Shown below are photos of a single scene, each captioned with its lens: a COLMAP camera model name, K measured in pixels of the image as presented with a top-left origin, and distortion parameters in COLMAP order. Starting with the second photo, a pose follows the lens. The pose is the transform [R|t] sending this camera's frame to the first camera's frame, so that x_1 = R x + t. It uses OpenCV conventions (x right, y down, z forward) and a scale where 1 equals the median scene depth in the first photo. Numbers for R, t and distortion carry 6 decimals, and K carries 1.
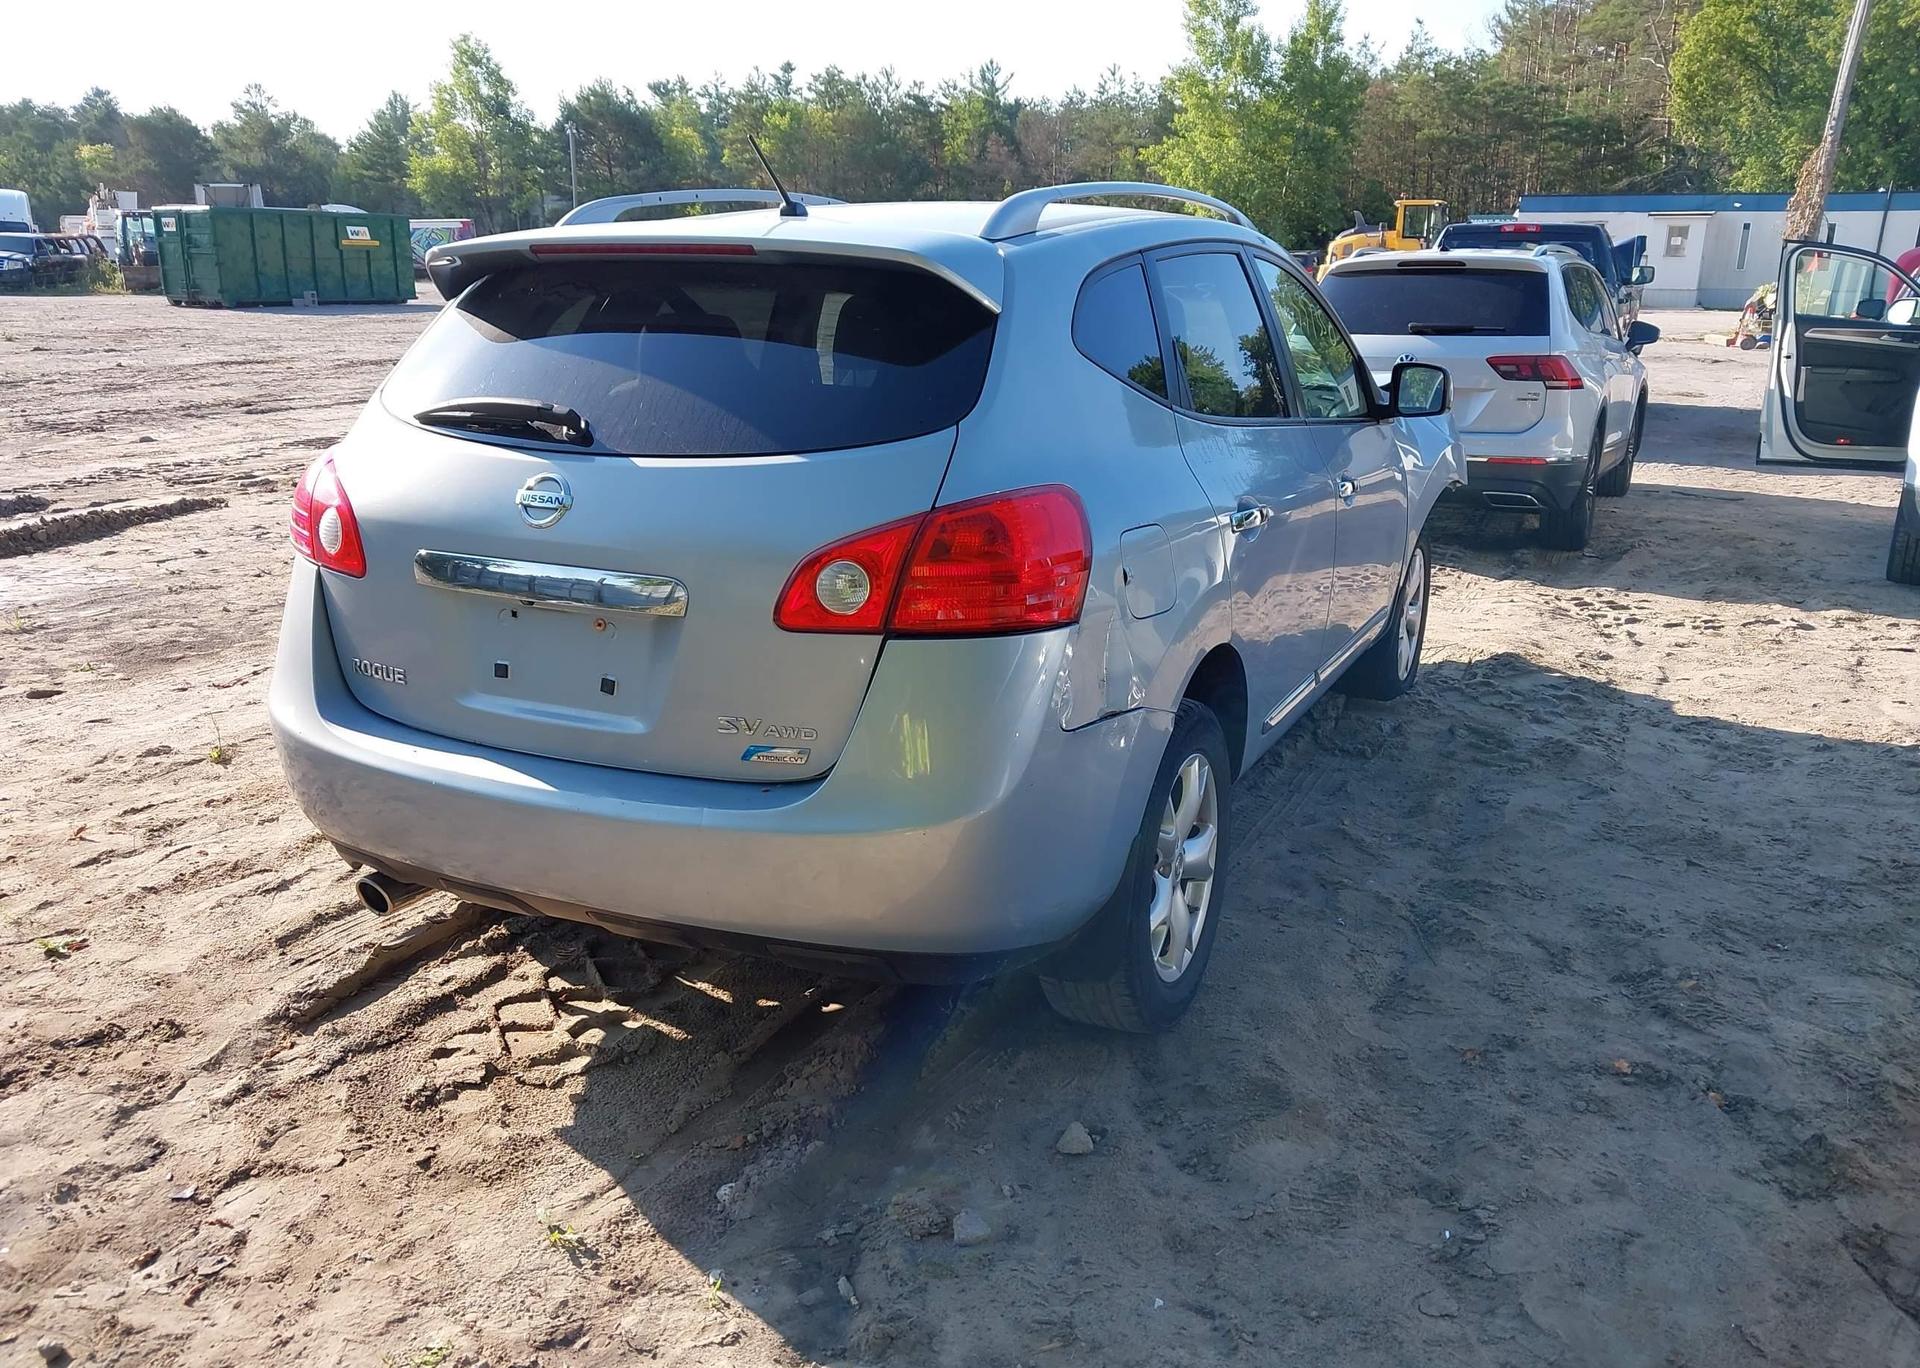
lens RADIAL K [[1536.5, 0, 961.5], [0, 1536.5, 704.1], [0, 0, 1]] dist [-0.006139, 0.007002]
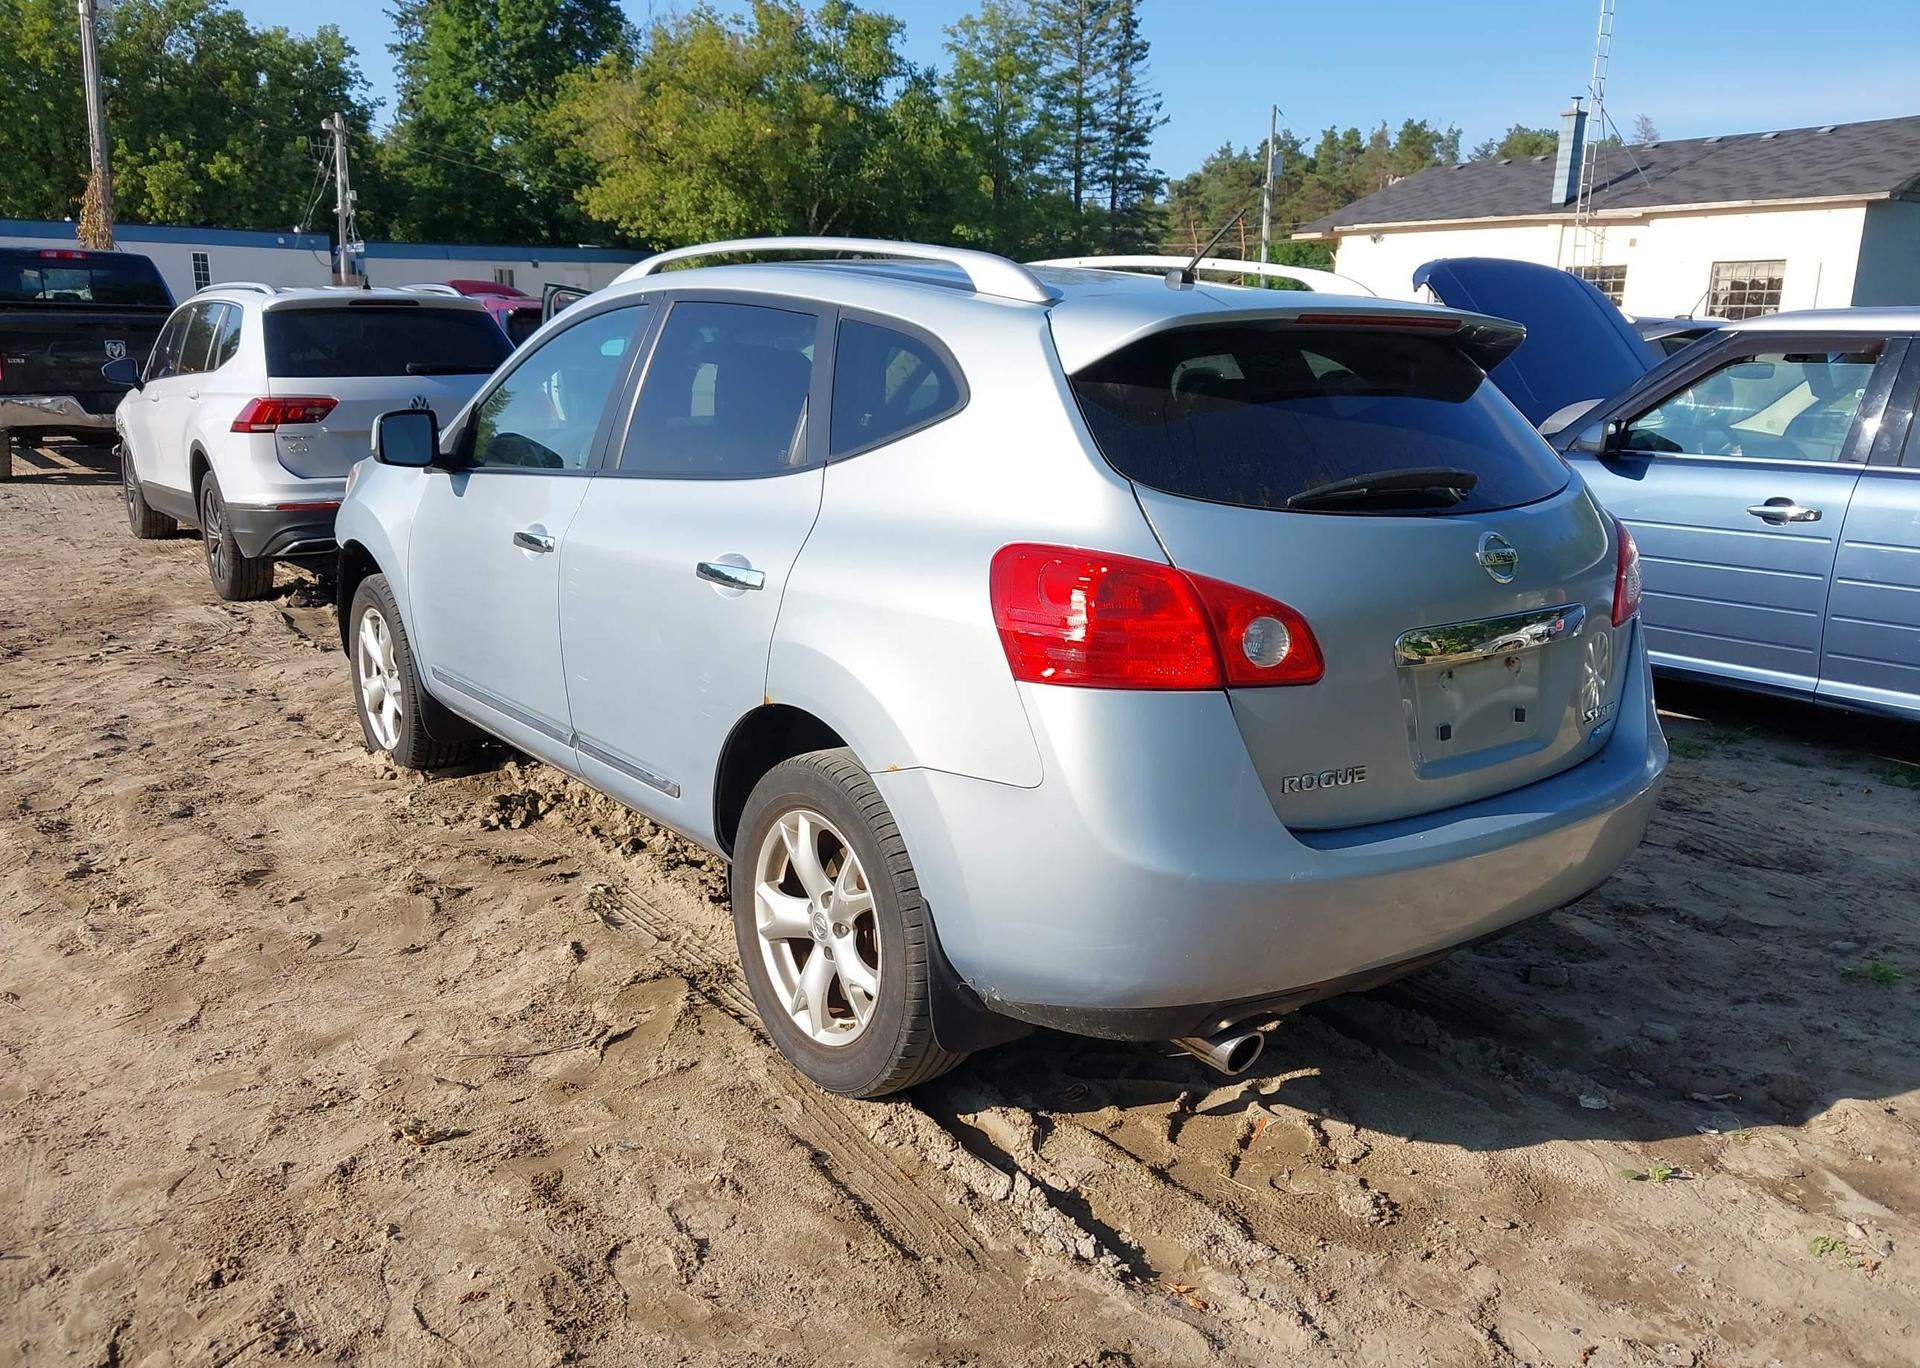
lens RADIAL K [[1536.5, 0, 964.1], [0, 1536.5, 683.7], [0, 0, 1]] dist [-0.006139, 0.007002]
pose [[0.455456, -0.201703, 0.867108, -0.610960], [0.225728, 0.968331, 0.106684, -0.107482], [-0.861166, 0.147140, 0.486562, 0.357106]]
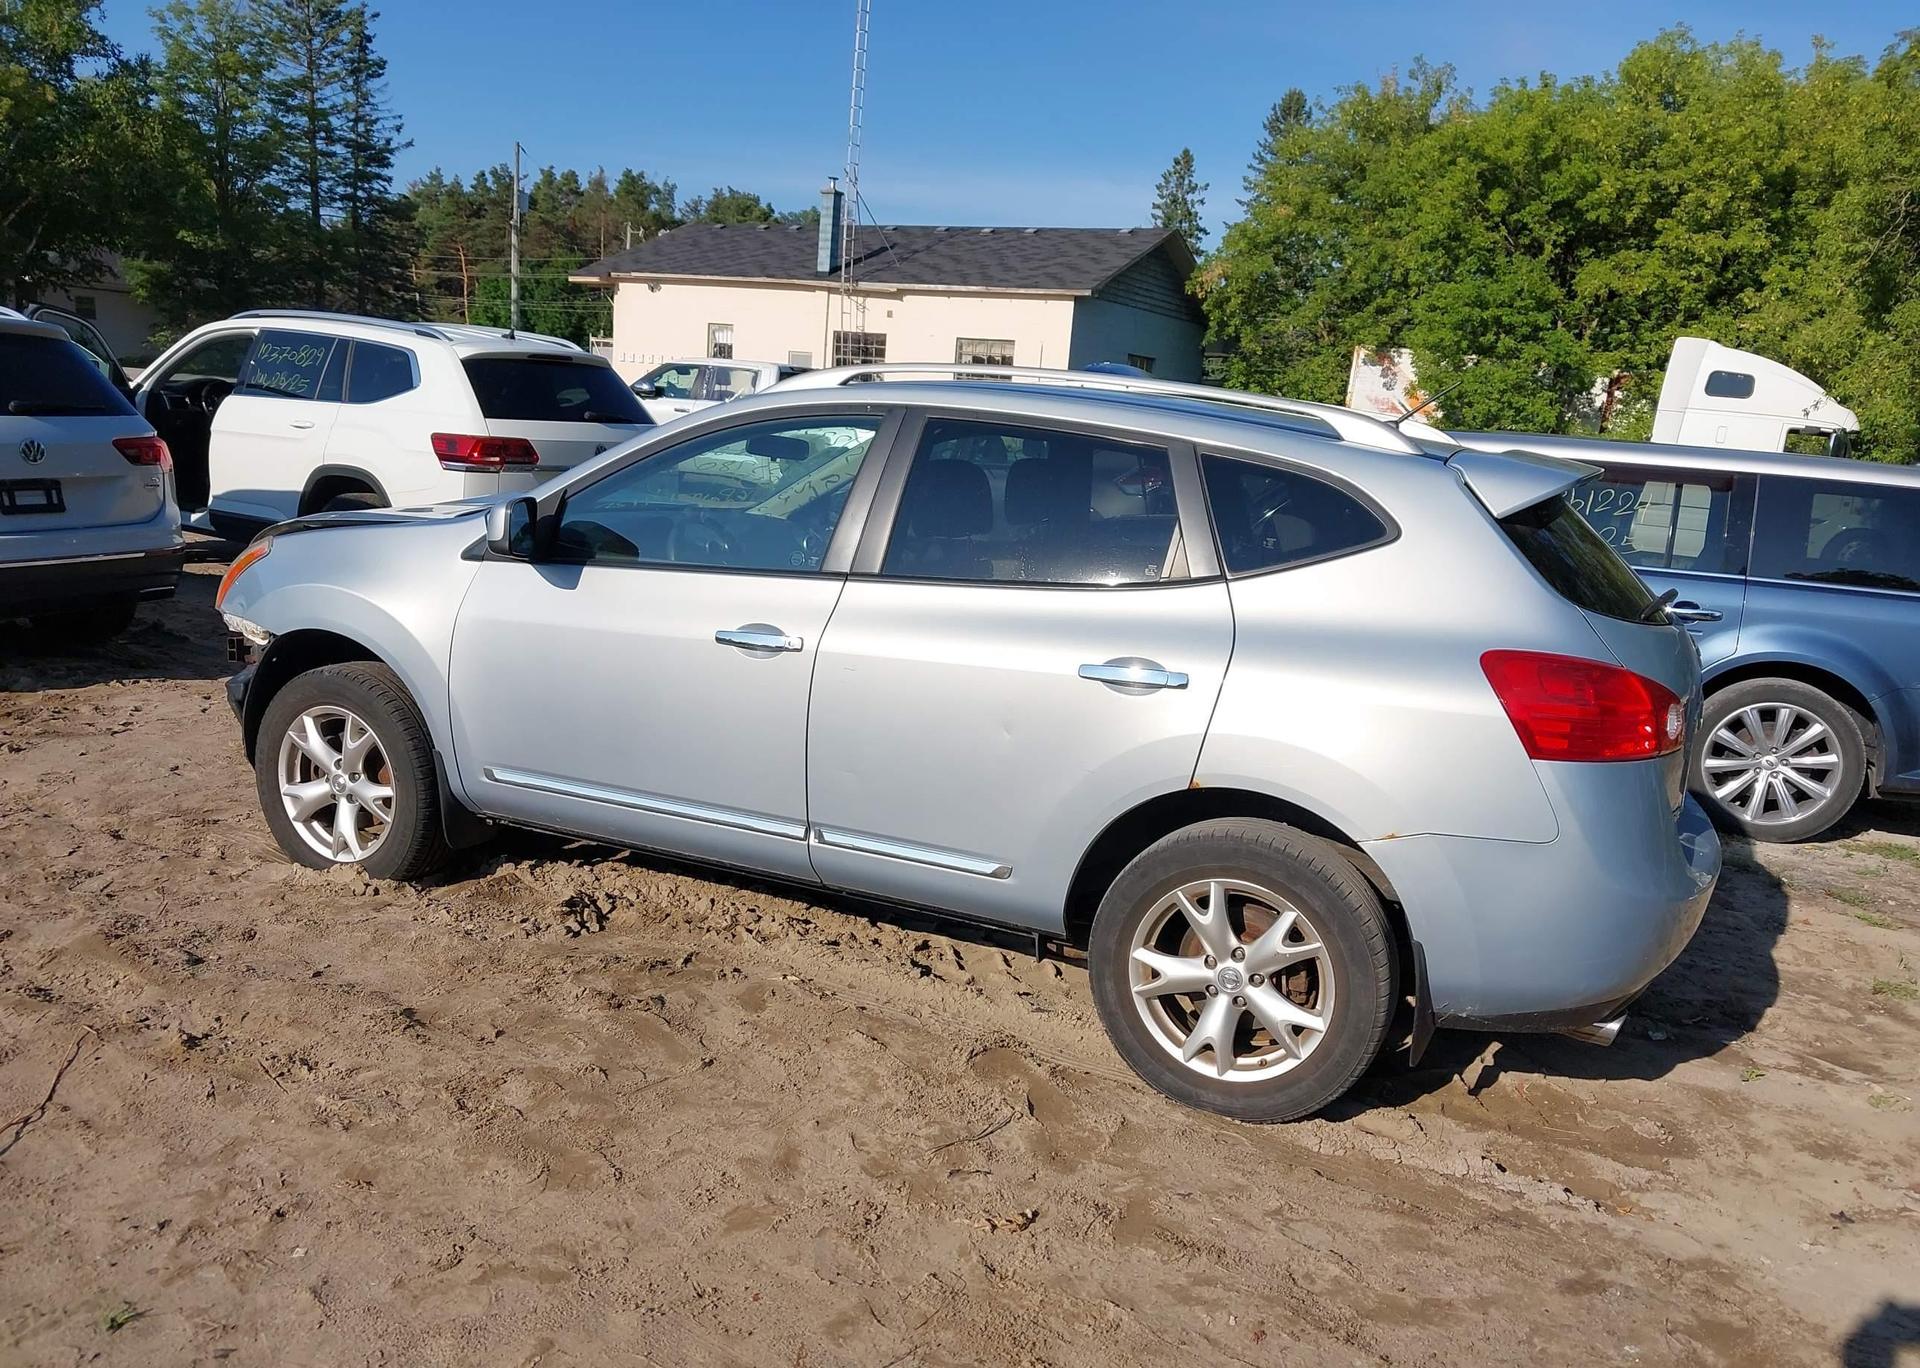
lens RADIAL K [[1536.5, 0, 945.2], [0, 1536.5, 663.9], [0, 0, 1]] dist [-0.006139, 0.007002]
pose [[-0.017032, -0.178565, 0.983781, -0.765381], [0.191654, 0.965096, 0.178492, -0.230823], [-0.981315, 0.191585, 0.017785, 0.739322]]
